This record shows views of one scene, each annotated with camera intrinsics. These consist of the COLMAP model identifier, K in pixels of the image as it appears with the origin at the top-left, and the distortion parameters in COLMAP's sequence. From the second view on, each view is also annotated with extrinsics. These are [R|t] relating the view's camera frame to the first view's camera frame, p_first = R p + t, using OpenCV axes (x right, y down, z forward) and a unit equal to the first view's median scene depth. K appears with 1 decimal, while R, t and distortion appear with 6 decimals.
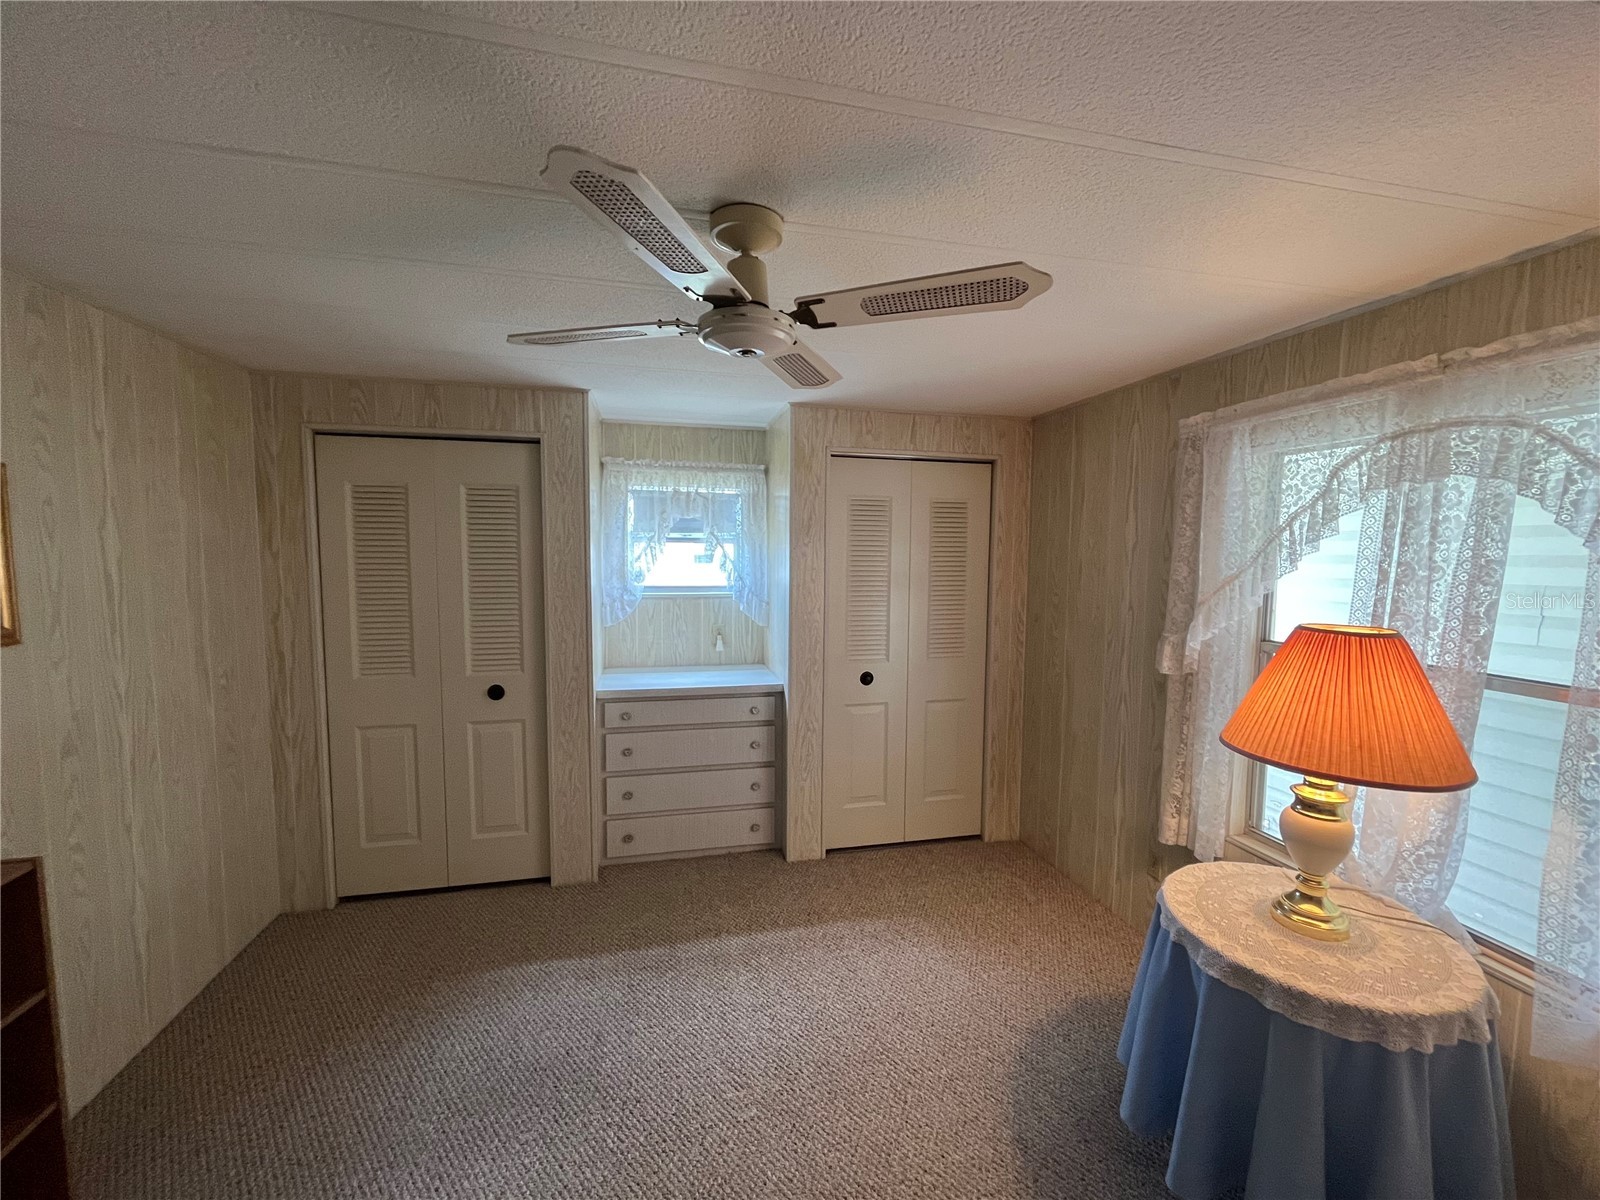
lens RADIAL K [[645.0, 0, 800.6], [0, 645.0, 600.5], [0, 0, 1]] dist [-0.002838, -0.000317]
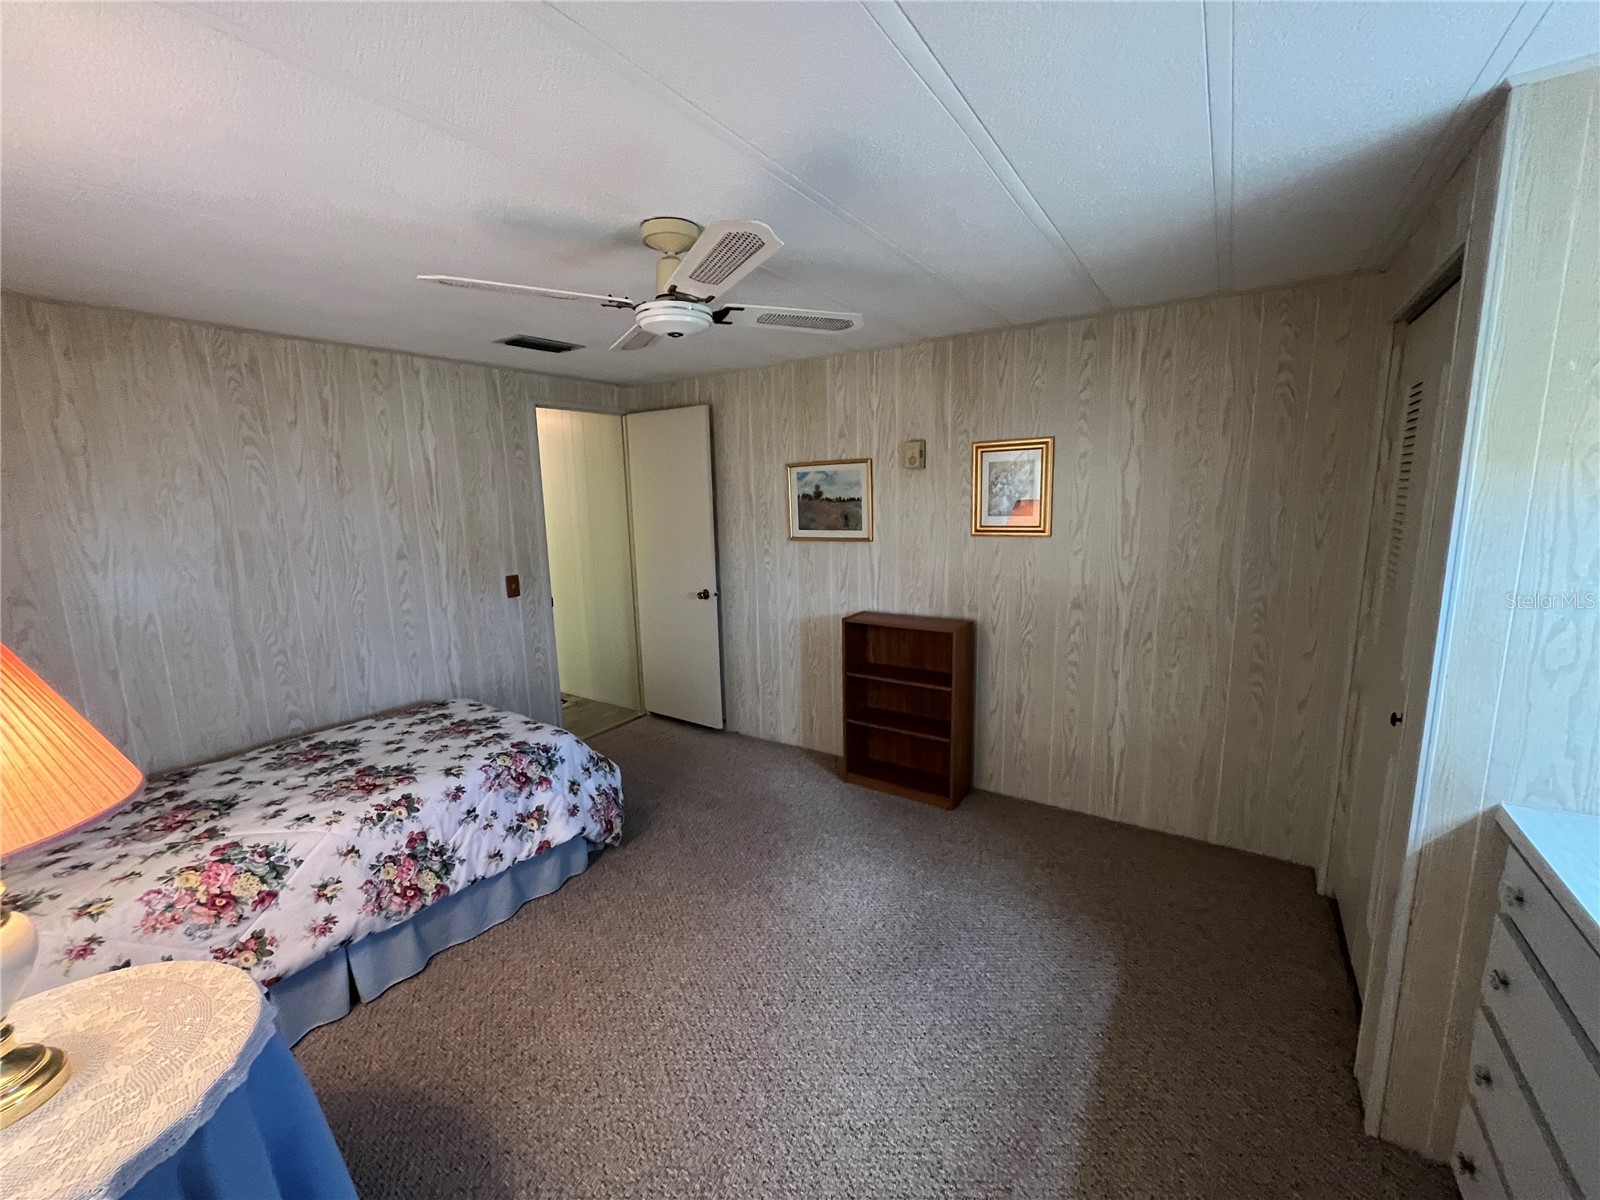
lens RADIAL K [[645.0, 0, 792.3], [0, 645.0, 602.1], [0, 0, 1]] dist [-0.002838, -0.000317]
pose [[-0.730029, 0.125838, -0.671731, 0.385182], [-0.035087, 0.974704, 0.220727, -0.089211], [0.682515, 0.184706, -0.707147, 1.233353]]
